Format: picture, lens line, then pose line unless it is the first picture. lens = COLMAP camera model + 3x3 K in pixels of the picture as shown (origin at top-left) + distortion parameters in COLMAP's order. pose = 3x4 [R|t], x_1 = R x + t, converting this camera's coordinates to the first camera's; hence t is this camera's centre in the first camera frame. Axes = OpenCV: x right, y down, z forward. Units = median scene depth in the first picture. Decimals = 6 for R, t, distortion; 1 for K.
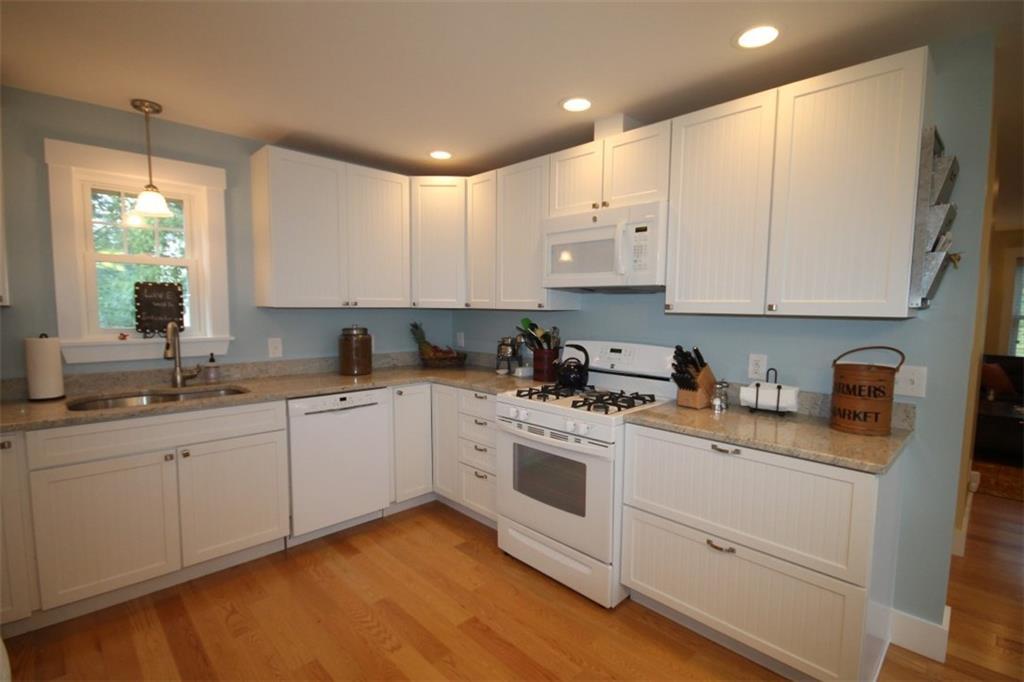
lens RADIAL K [[484.2, 0, 520.6], [0, 484.2, 350.2], [0, 0, 1]] dist [0.003747, -0.003825]
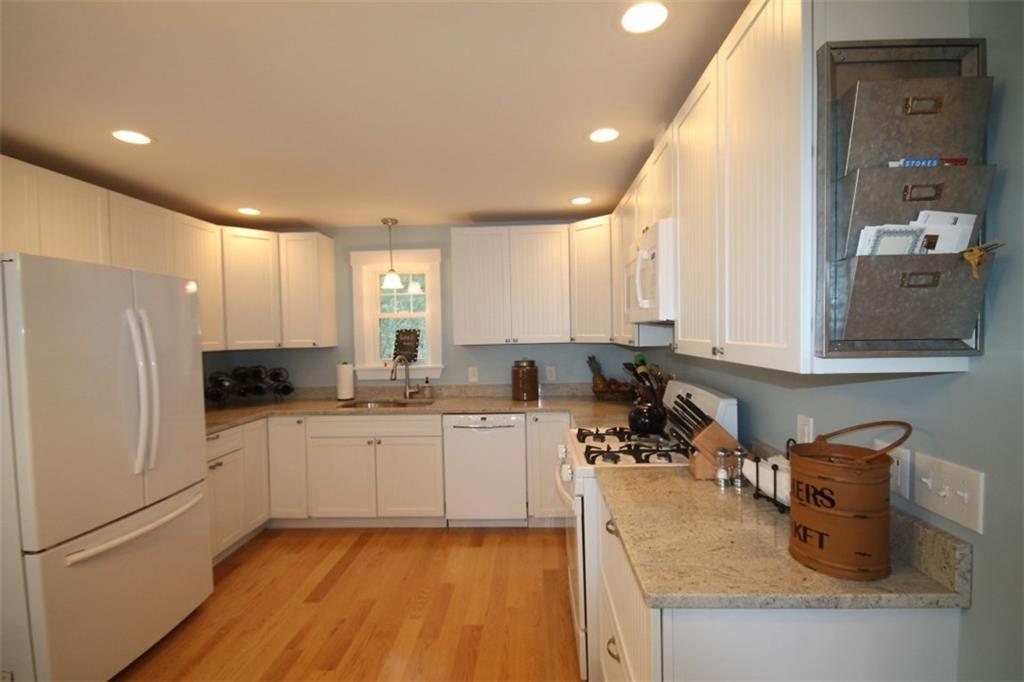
lens RADIAL K [[484.2, 0, 506.4], [0, 484.2, 350.4], [0, 0, 1]] dist [0.003747, -0.003825]
pose [[0.674675, 0.004194, -0.738103, 0.594250], [-0.039824, 0.998734, -0.030726, -0.038399], [0.737040, 0.050124, 0.673988, 0.202186]]
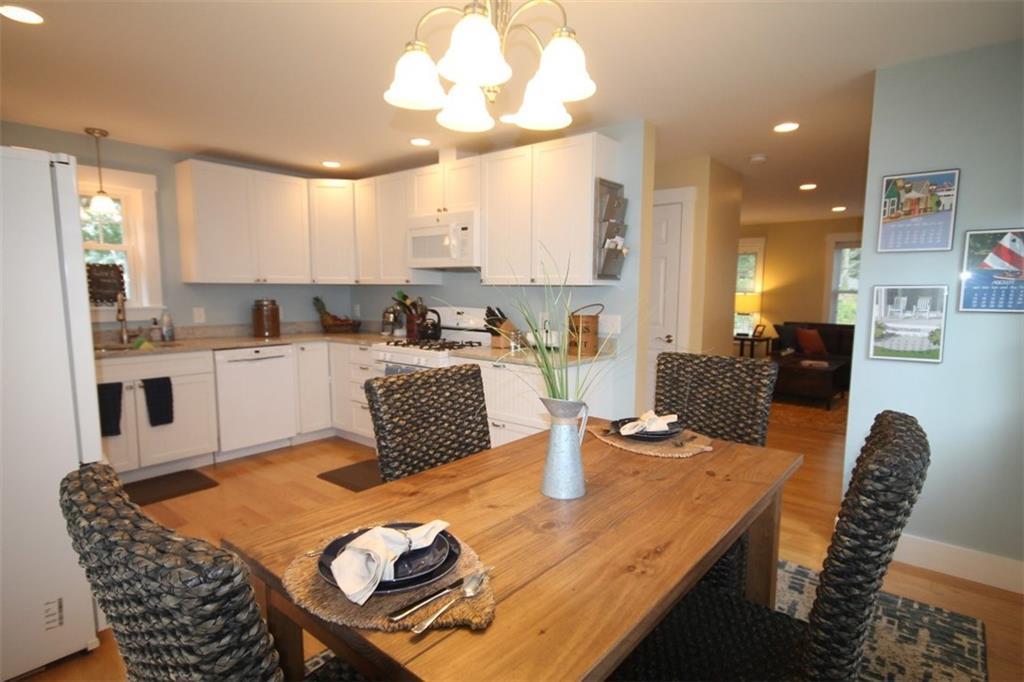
lens RADIAL K [[531.8, 0, 516.8], [0, 531.8, 348.9], [0, 0, 1]] dist [0.014013, -0.002275]
pose [[0.994383, -0.016294, 0.104581, 0.194818], [0.013720, 0.999586, 0.025283, 0.066852], [-0.104950, -0.023707, 0.994195, -0.544877]]
